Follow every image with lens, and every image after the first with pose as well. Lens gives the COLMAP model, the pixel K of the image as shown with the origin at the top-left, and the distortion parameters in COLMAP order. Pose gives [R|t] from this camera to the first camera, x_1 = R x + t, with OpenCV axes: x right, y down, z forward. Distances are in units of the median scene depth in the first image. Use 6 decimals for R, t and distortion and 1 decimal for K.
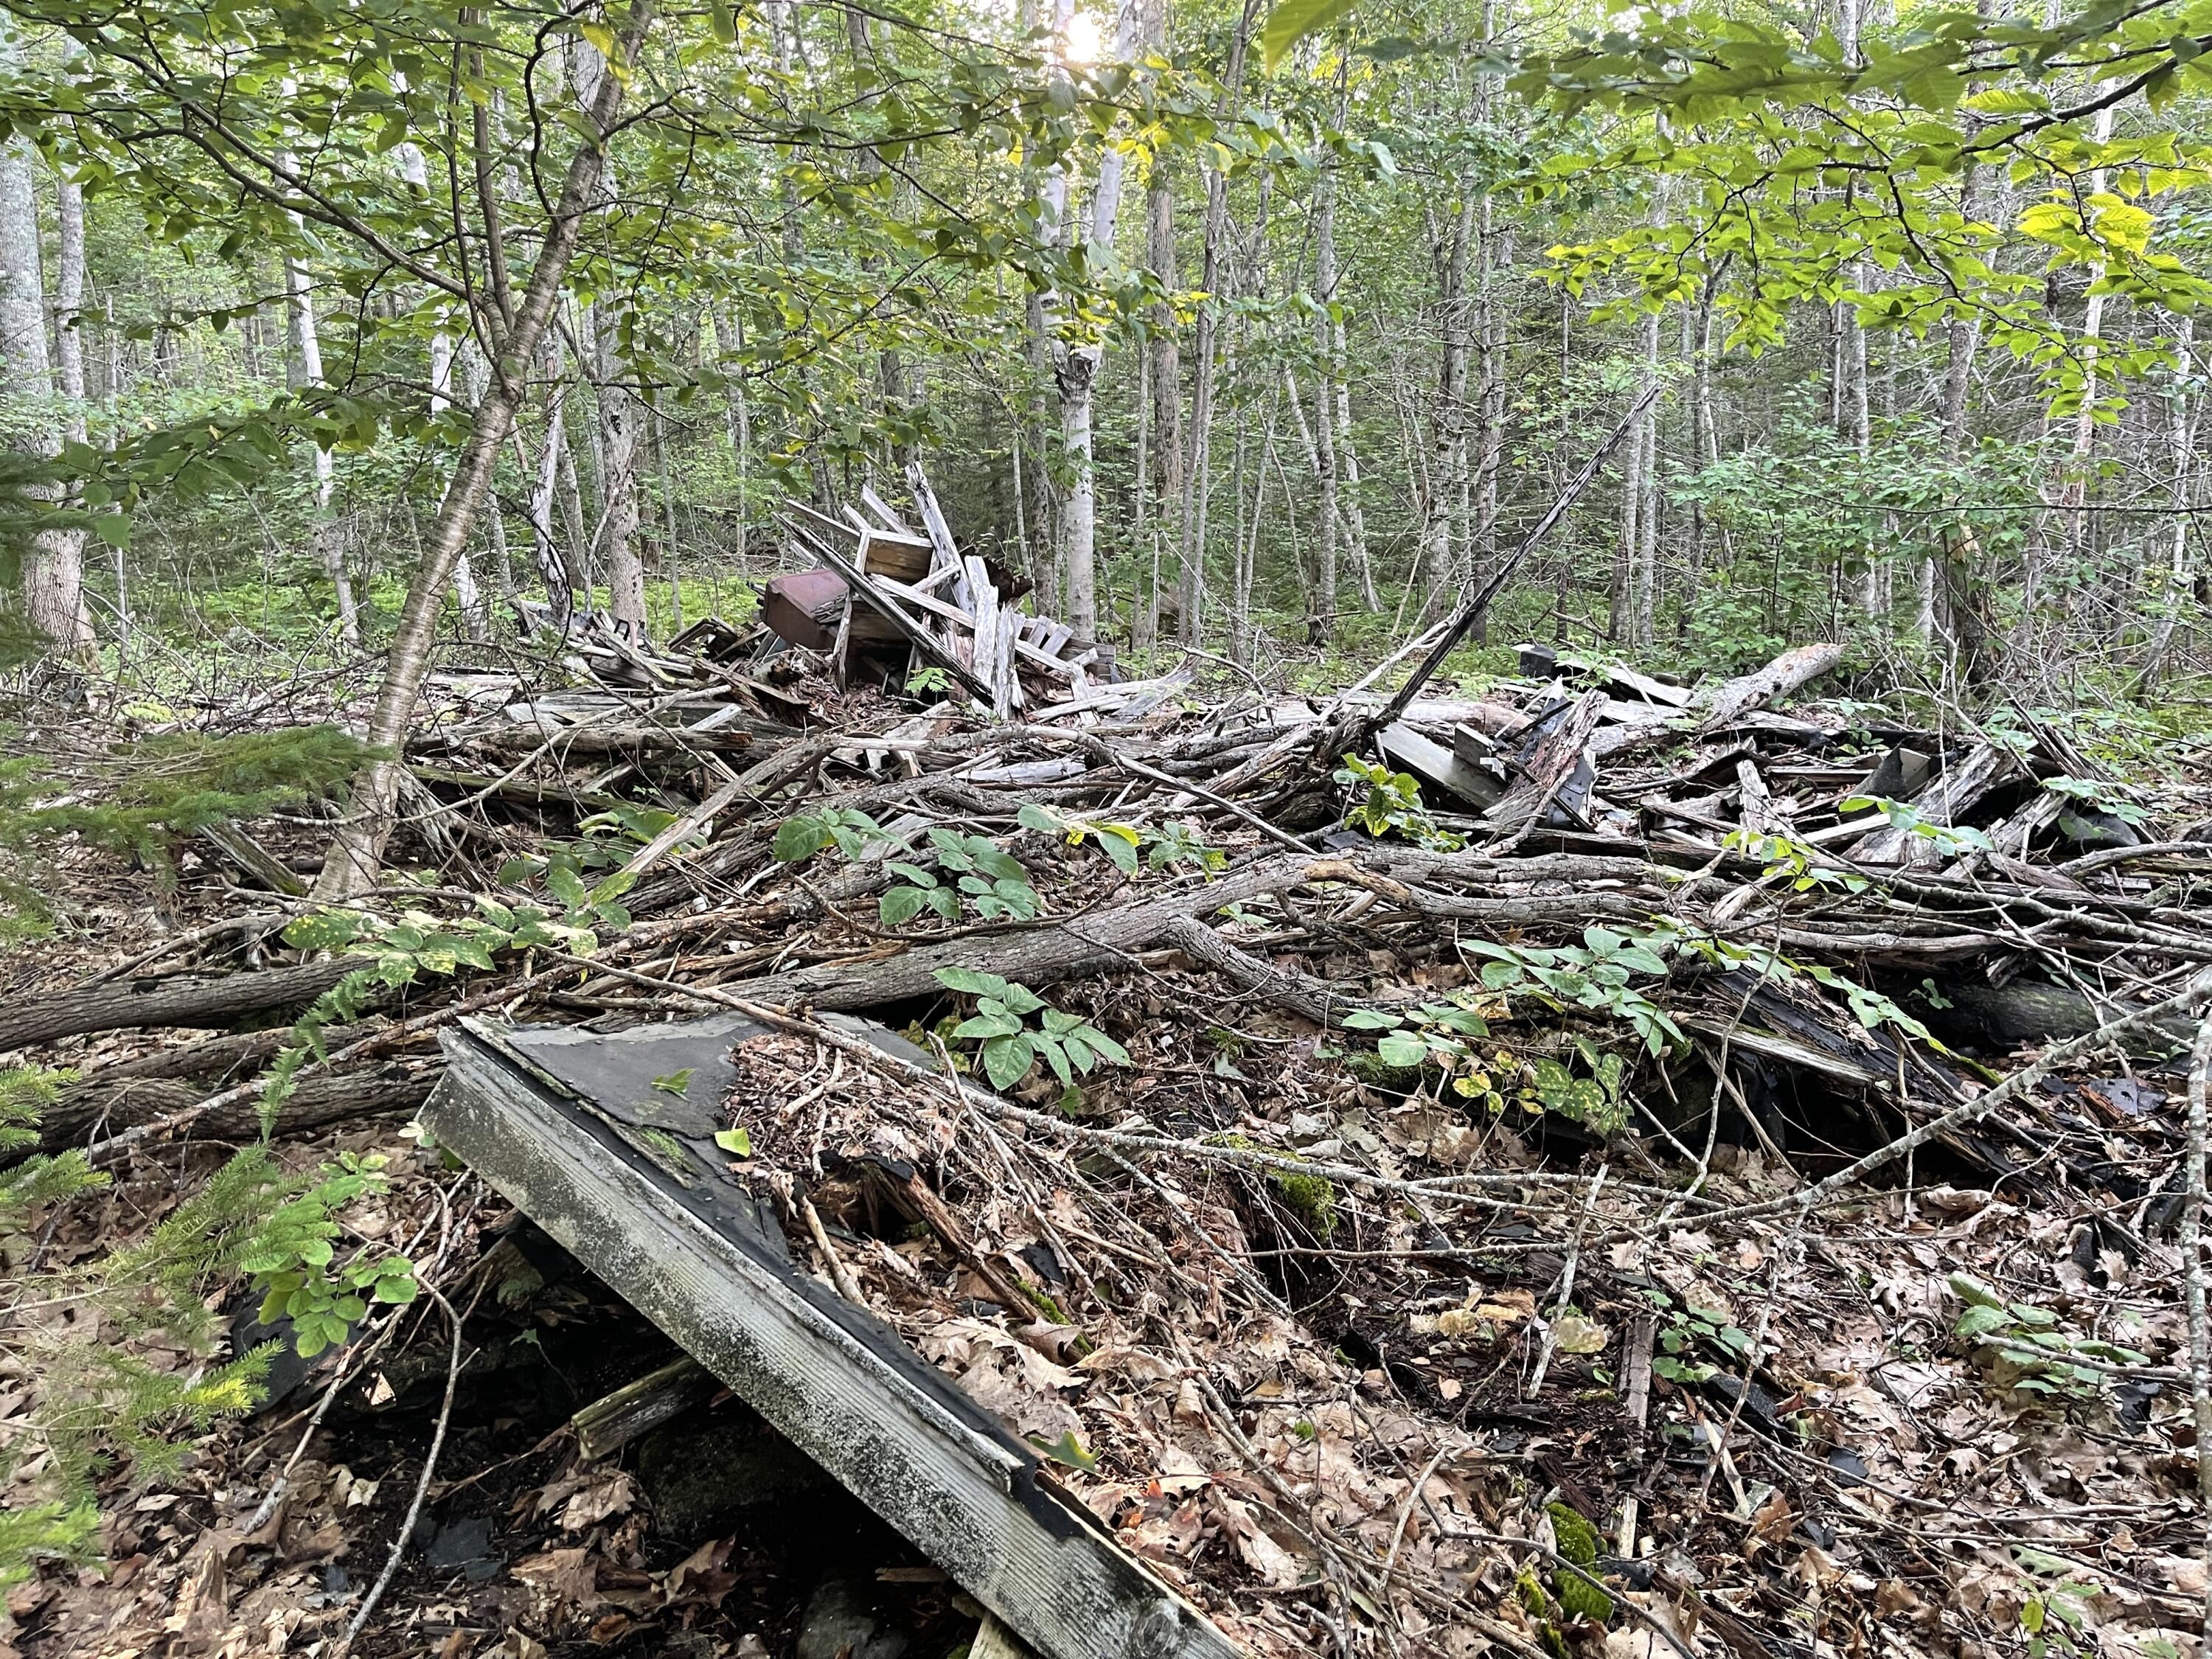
lens RADIAL K [[1663.5, 0, 1119.0], [0, 1663.5, 813.8], [0, 0, 1]] dist [0.088333, -0.061799]
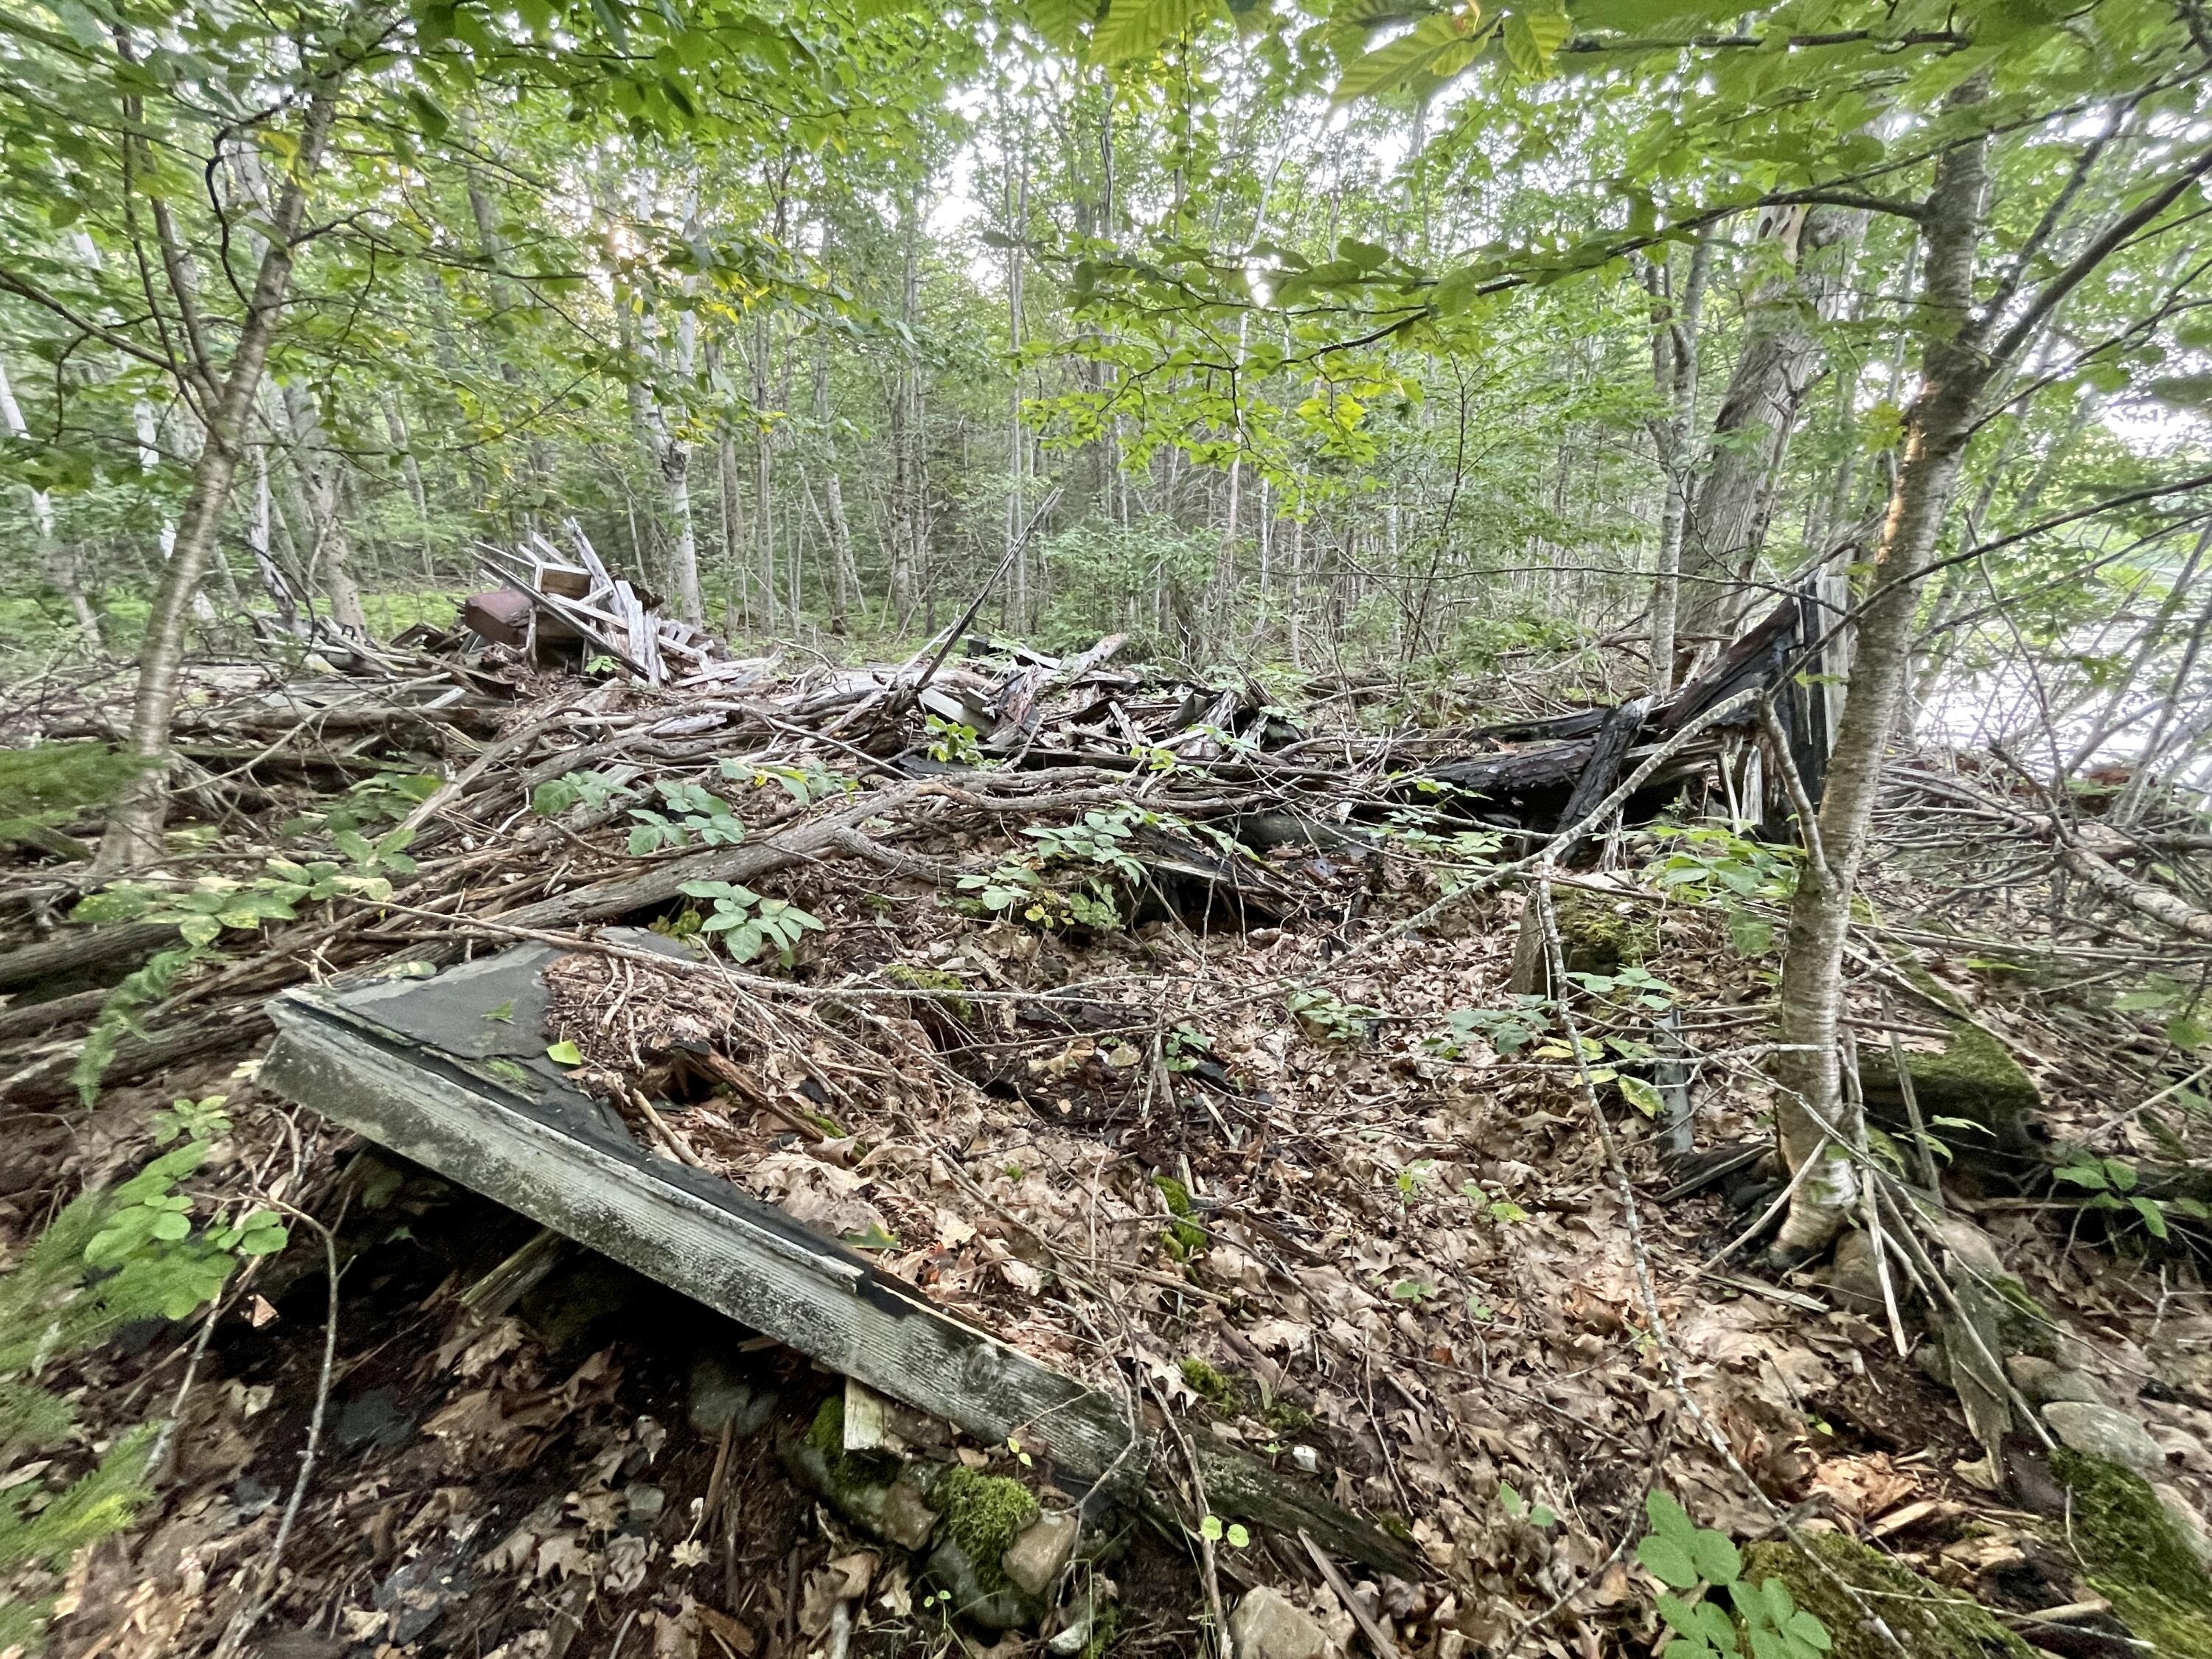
lens RADIAL K [[905.9, 0, 1093.1], [0, 905.9, 832.9], [0, 0, 1]] dist [0.005941, 0.002034]
pose [[0.923328, -0.094475, 0.372210, -0.066346], [0.049990, 0.990588, 0.127425, -0.031509], [-0.380745, -0.099048, 0.919360, 0.142363]]
